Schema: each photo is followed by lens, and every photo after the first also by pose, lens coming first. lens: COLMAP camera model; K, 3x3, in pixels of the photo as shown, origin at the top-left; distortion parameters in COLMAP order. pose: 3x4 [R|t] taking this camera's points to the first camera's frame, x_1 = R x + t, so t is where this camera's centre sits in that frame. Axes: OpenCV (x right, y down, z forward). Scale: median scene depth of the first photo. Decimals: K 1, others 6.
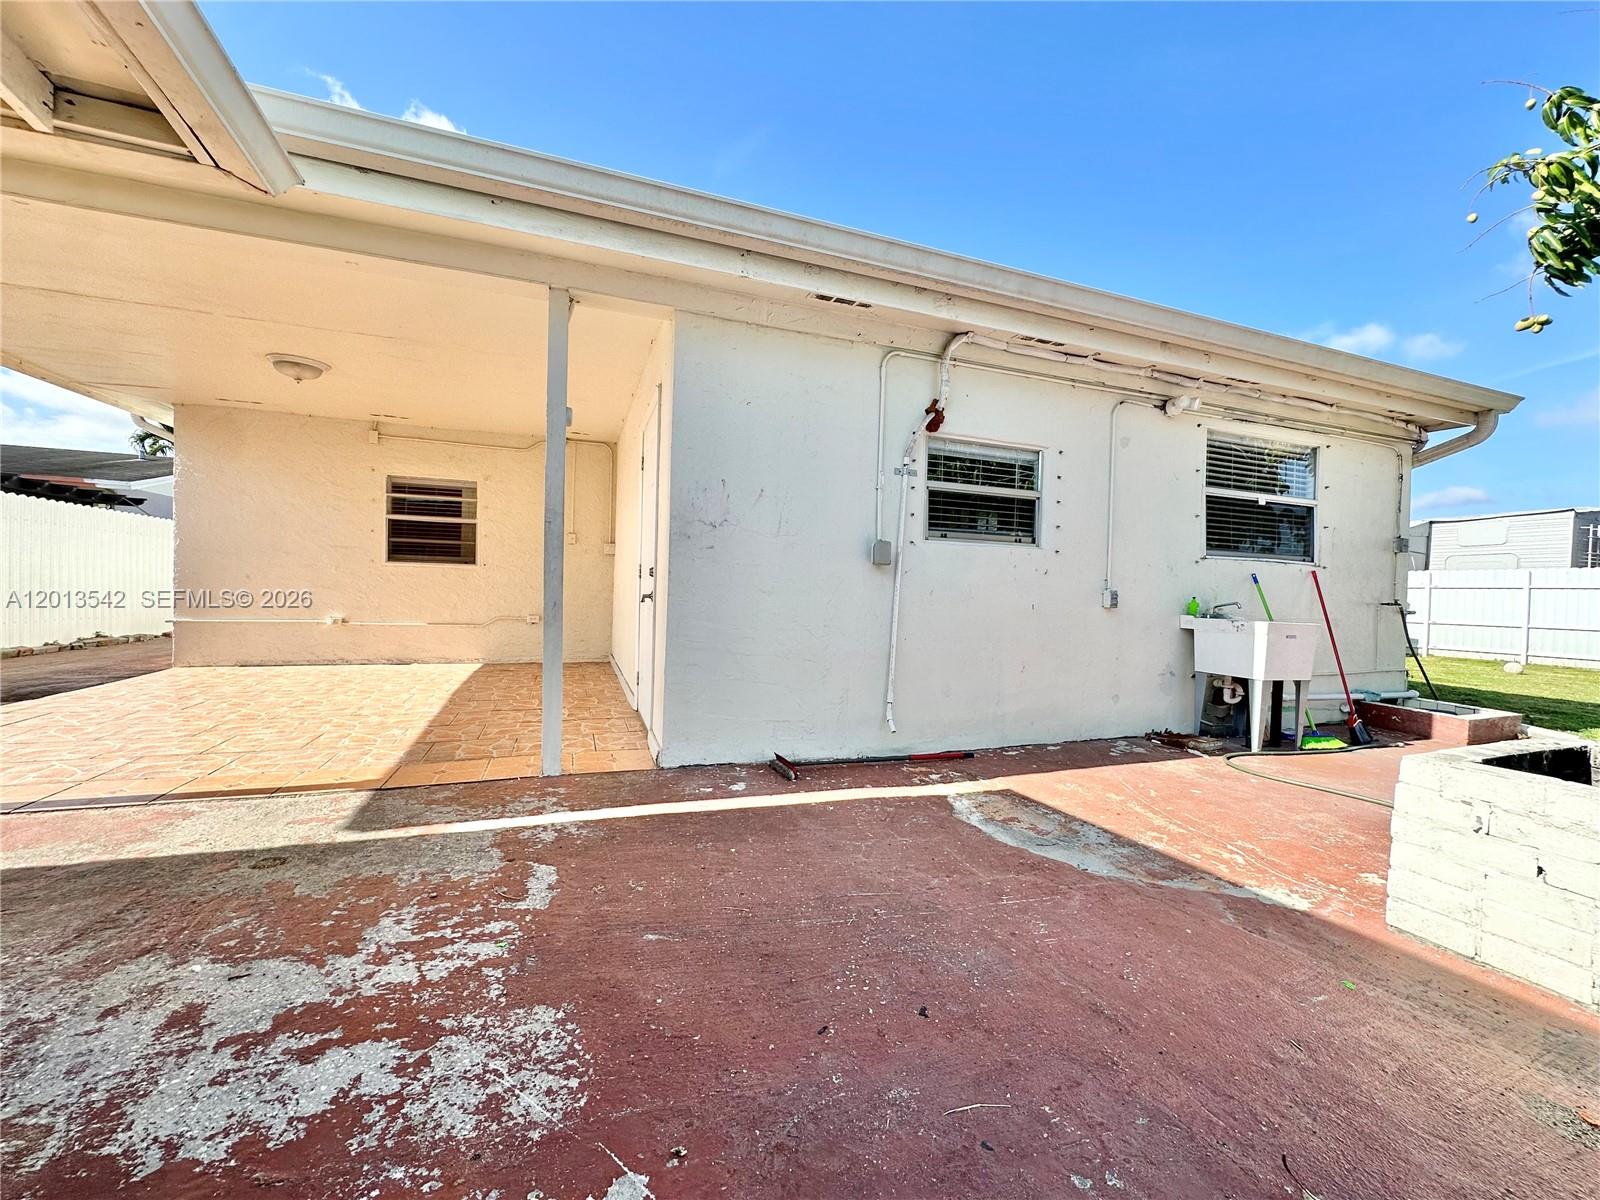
lens RADIAL K [[641.8, 0, 797.0], [0, 641.8, 600.0], [0, 0, 1]] dist [-0.002579, -0.000113]
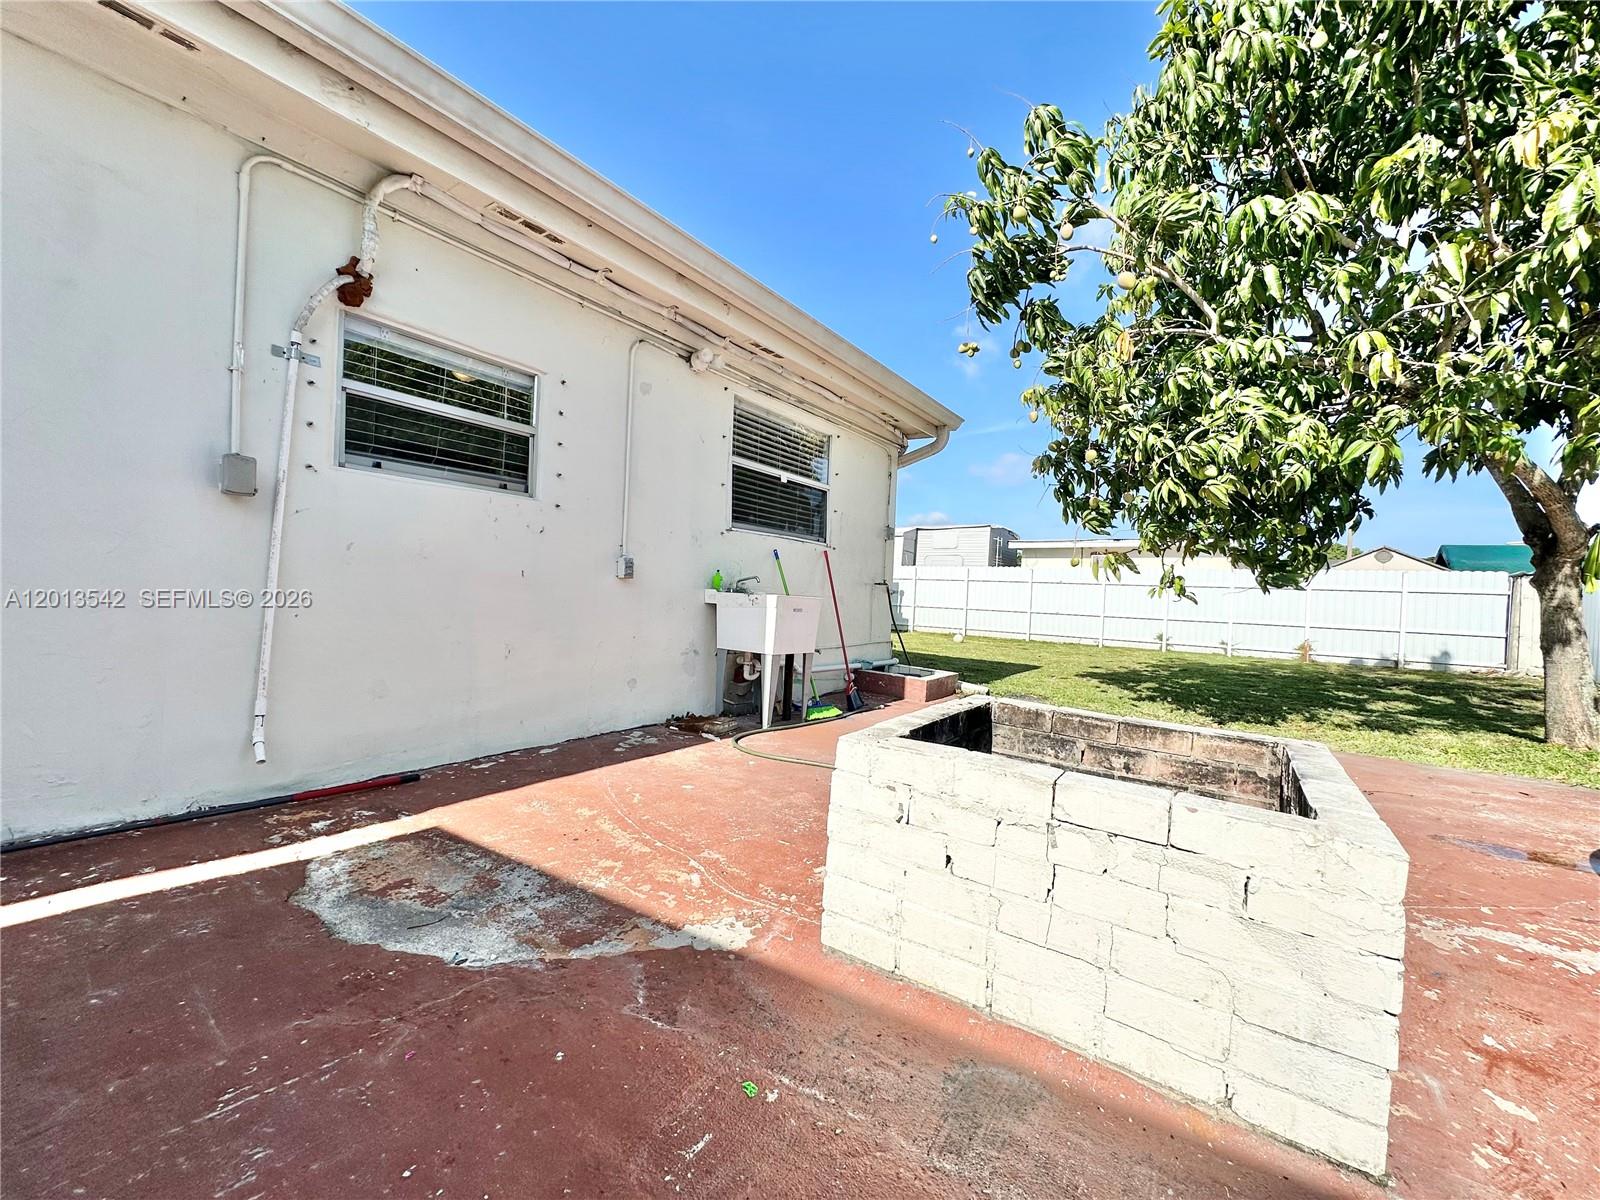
lens RADIAL K [[641.8, 0, 797.0], [0, 641.8, 600.0], [0, 0, 1]] dist [-0.002579, -0.000113]
pose [[0.830803, 0.003970, 0.556552, 0.220974], [-0.014690, 0.999783, 0.014797, 0.027570], [-0.556372, -0.020469, 0.830681, 0.174228]]
